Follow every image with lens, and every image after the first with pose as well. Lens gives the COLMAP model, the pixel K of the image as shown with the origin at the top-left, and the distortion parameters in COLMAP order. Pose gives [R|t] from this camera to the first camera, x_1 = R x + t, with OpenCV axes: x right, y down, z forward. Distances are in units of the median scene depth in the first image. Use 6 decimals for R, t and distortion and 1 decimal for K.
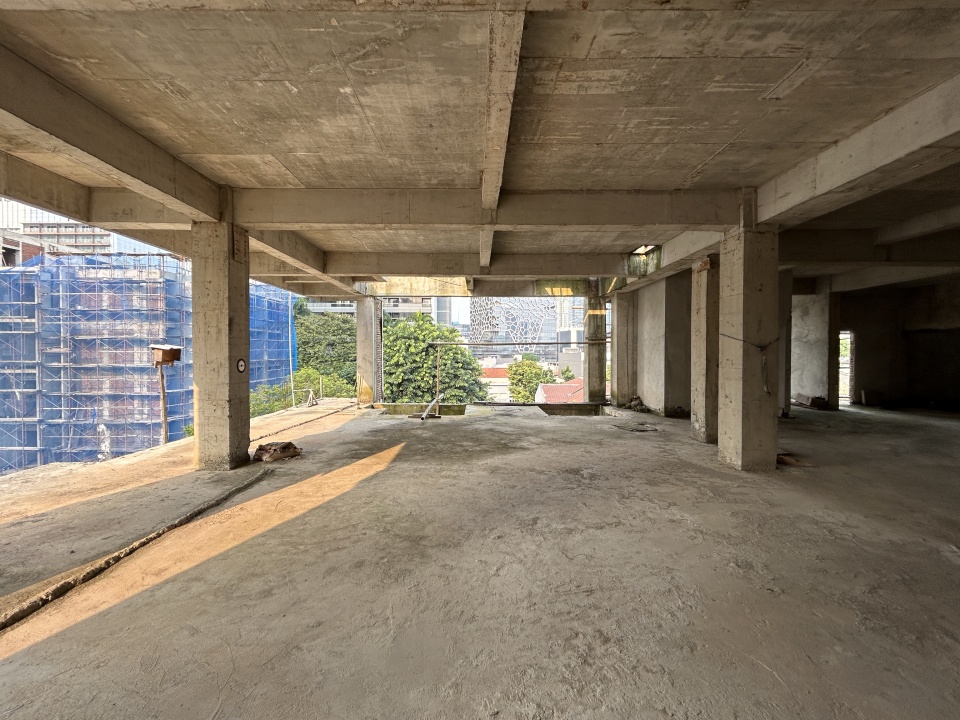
lens RADIAL K [[389.4, 0, 478.8], [0, 389.4, 357.8], [0, 0, 1]] dist [0.000003, 0.001487]
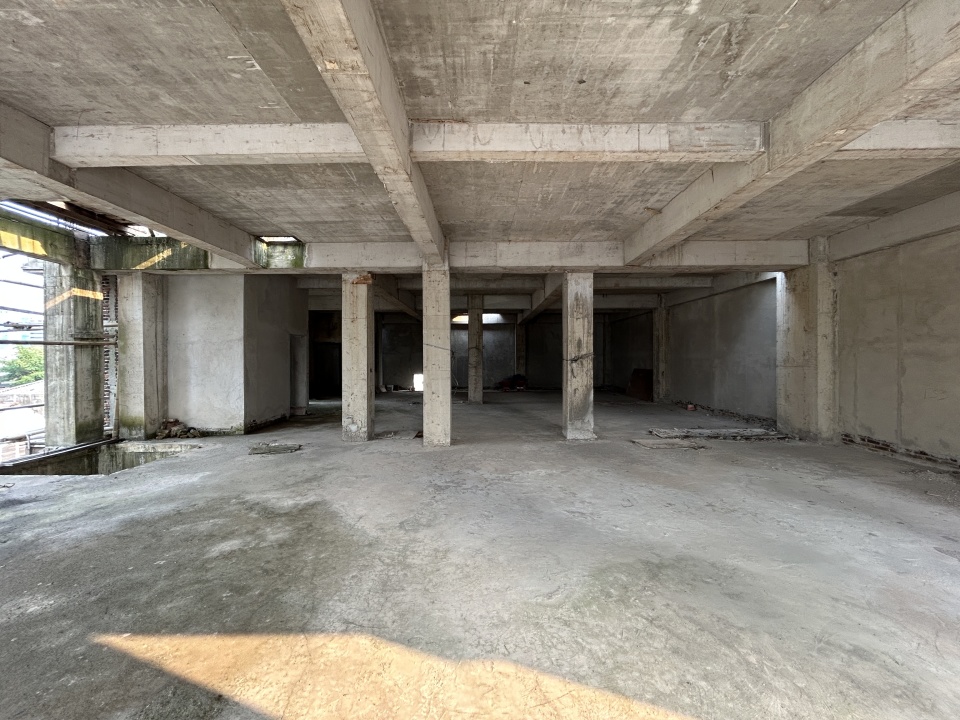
lens RADIAL K [[389.4, 0, 477.6], [0, 389.4, 359.2], [0, 0, 1]] dist [0.000003, 0.001487]
pose [[0.015614, -0.006394, 0.999858, -0.688251], [0.016354, 0.999847, 0.006138, -0.019420], [-0.999744, 0.016256, 0.015716, 0.888368]]
